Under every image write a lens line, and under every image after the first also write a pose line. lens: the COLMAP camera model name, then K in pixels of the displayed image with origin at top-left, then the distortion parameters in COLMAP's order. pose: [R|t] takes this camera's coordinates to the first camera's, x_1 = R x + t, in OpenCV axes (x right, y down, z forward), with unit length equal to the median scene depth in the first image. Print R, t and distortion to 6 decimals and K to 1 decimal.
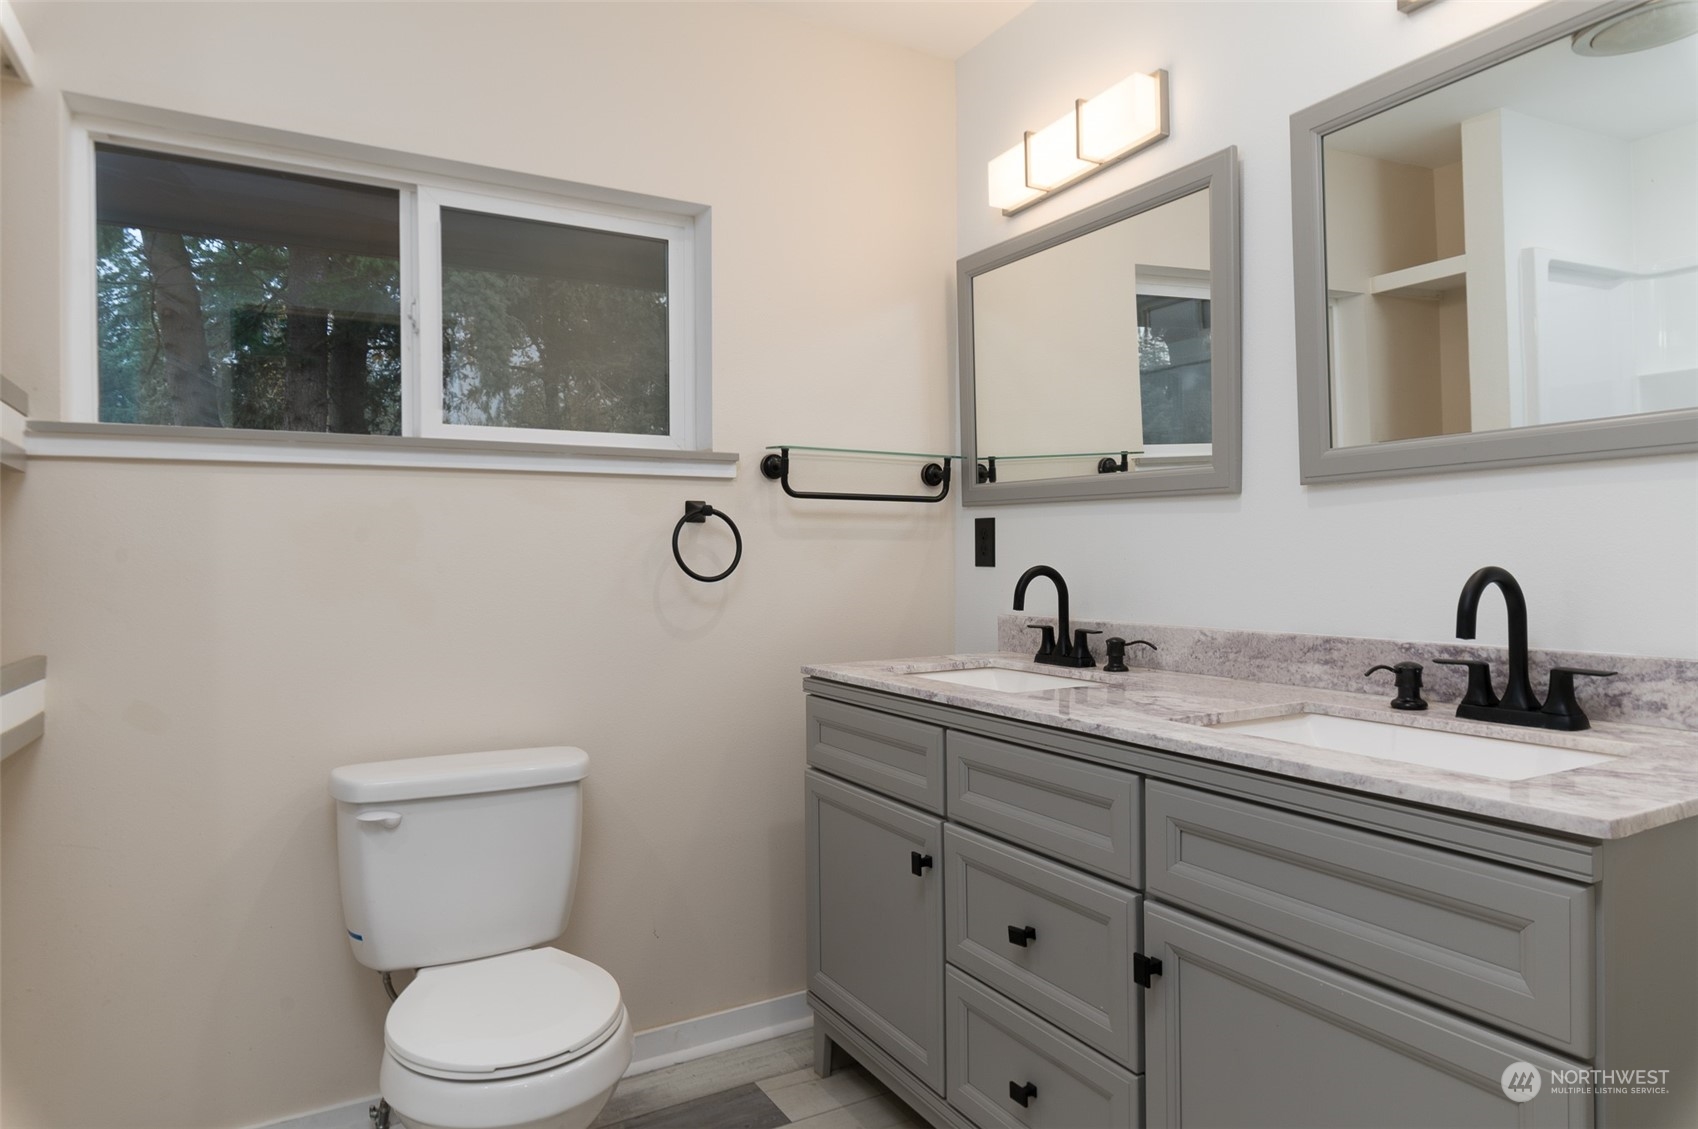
lens RADIAL K [[1021.1, 0, 841.7], [0, 1021.1, 562.1], [0, 0, 1]] dist [0.007418, -0.004622]
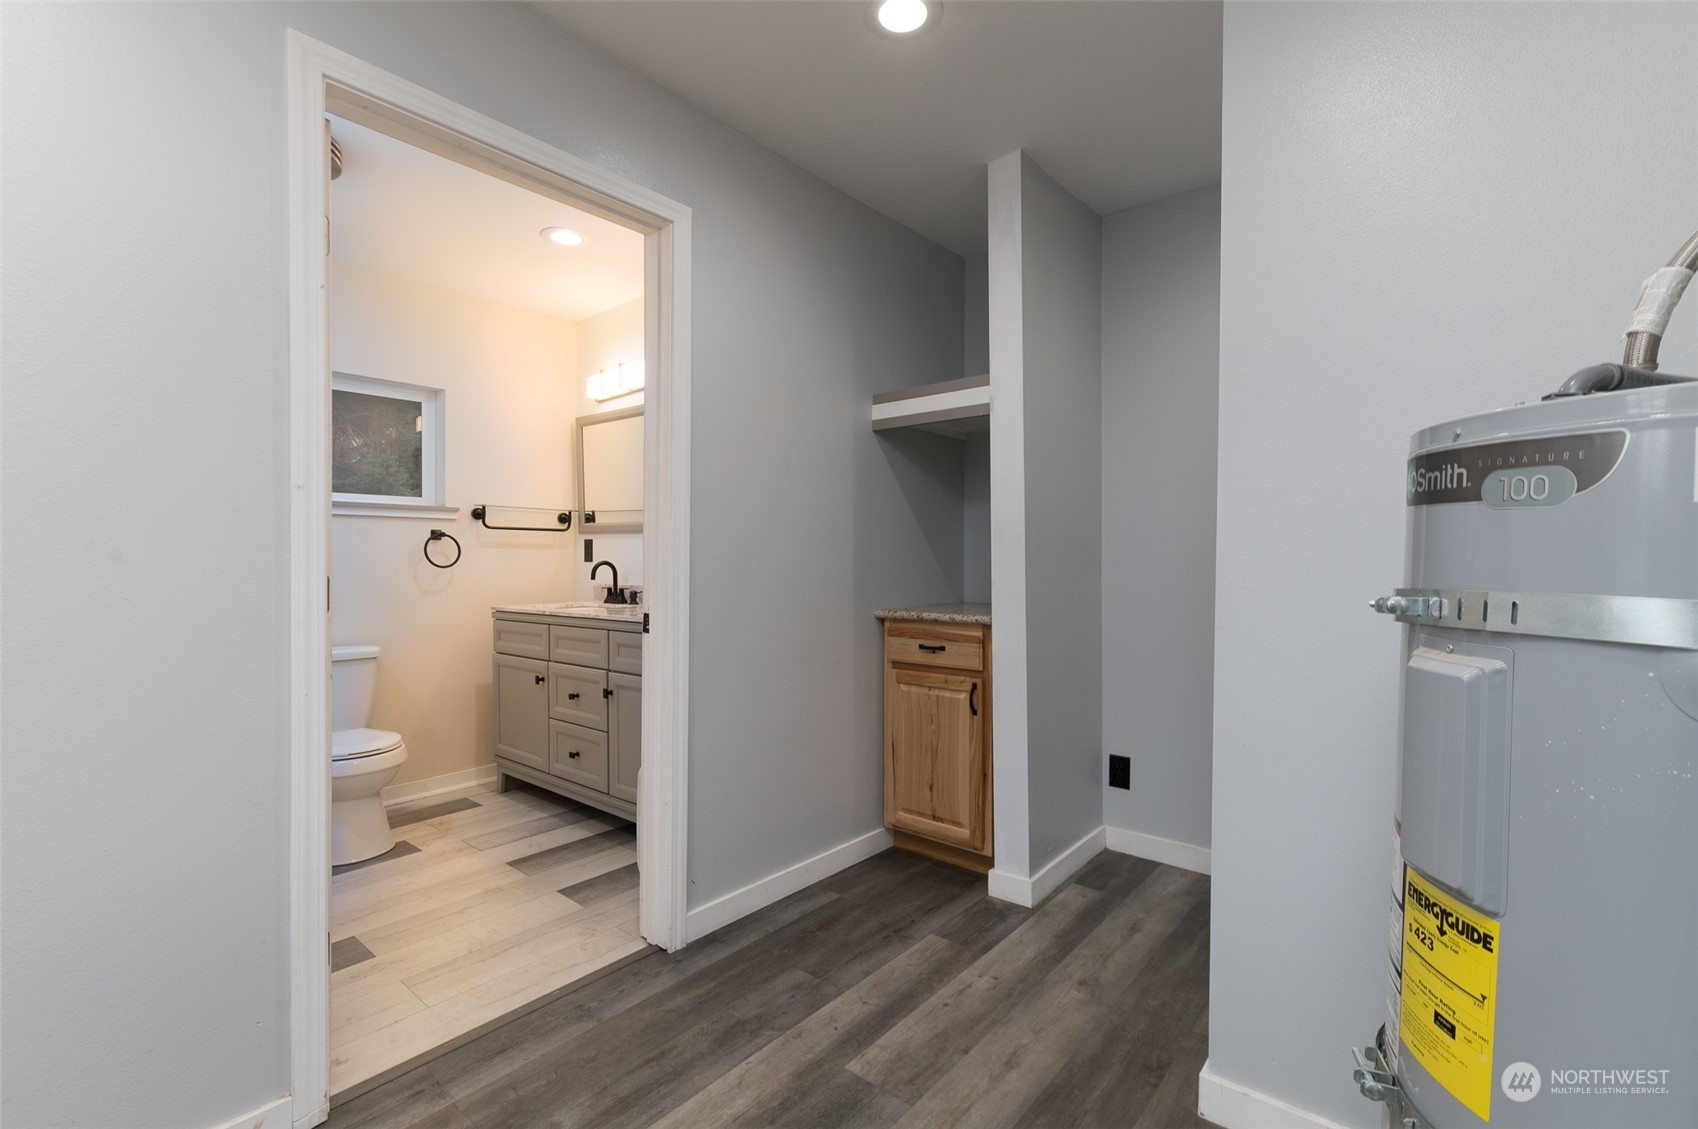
lens RADIAL K [[755.1, 0, 850.9], [0, 755.1, 562.7], [0, 0, 1]] dist [0.003961, 0.000007]
pose [[0.935066, 0.002257, 0.354466, 0.110467], [-0.000600, 0.999988, -0.004784, 0.015593], [-0.354473, 0.004261, 0.935057, -0.806234]]
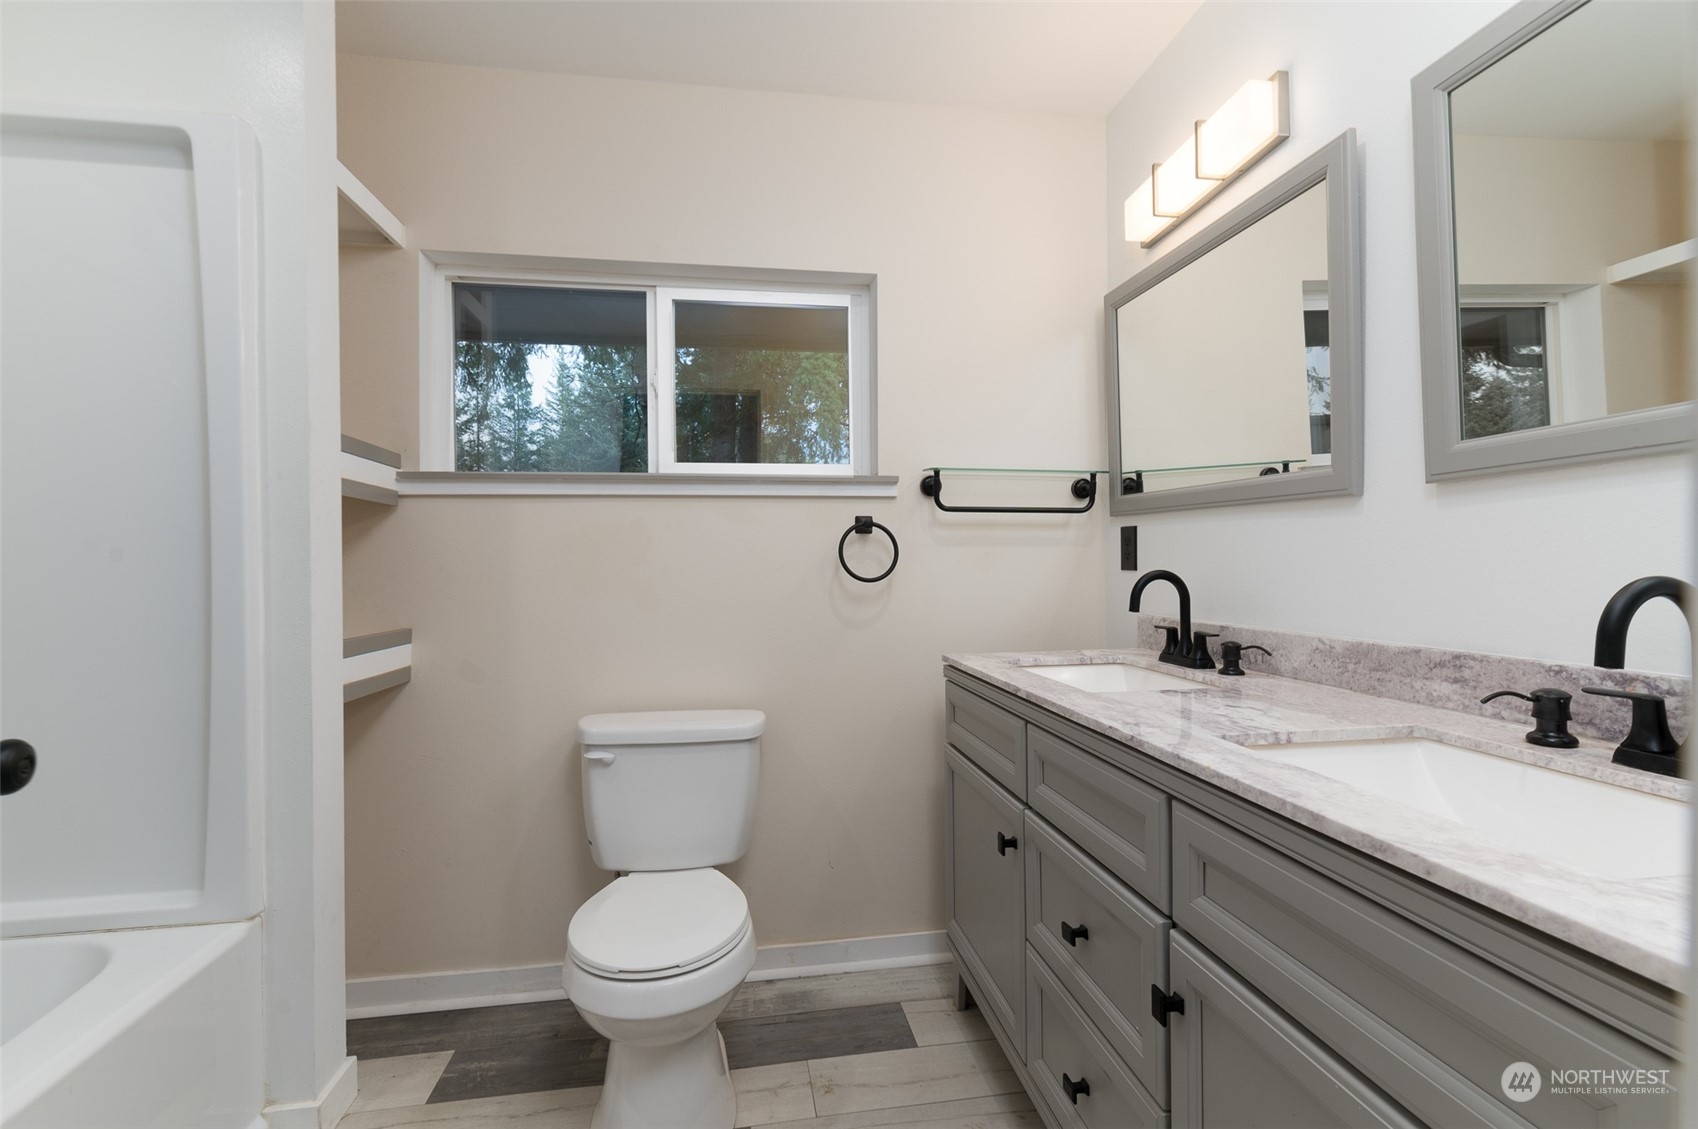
lens RADIAL K [[755.1, 0, 840.4], [0, 755.1, 563.0], [0, 0, 1]] dist [0.003961, 0.000007]
pose [[0.935847, 0.000438, -0.352406, 0.161175], [-0.000661, 1.000000, -0.000513, -0.003366], [0.352406, 0.000713, 0.935847, 0.151279]]
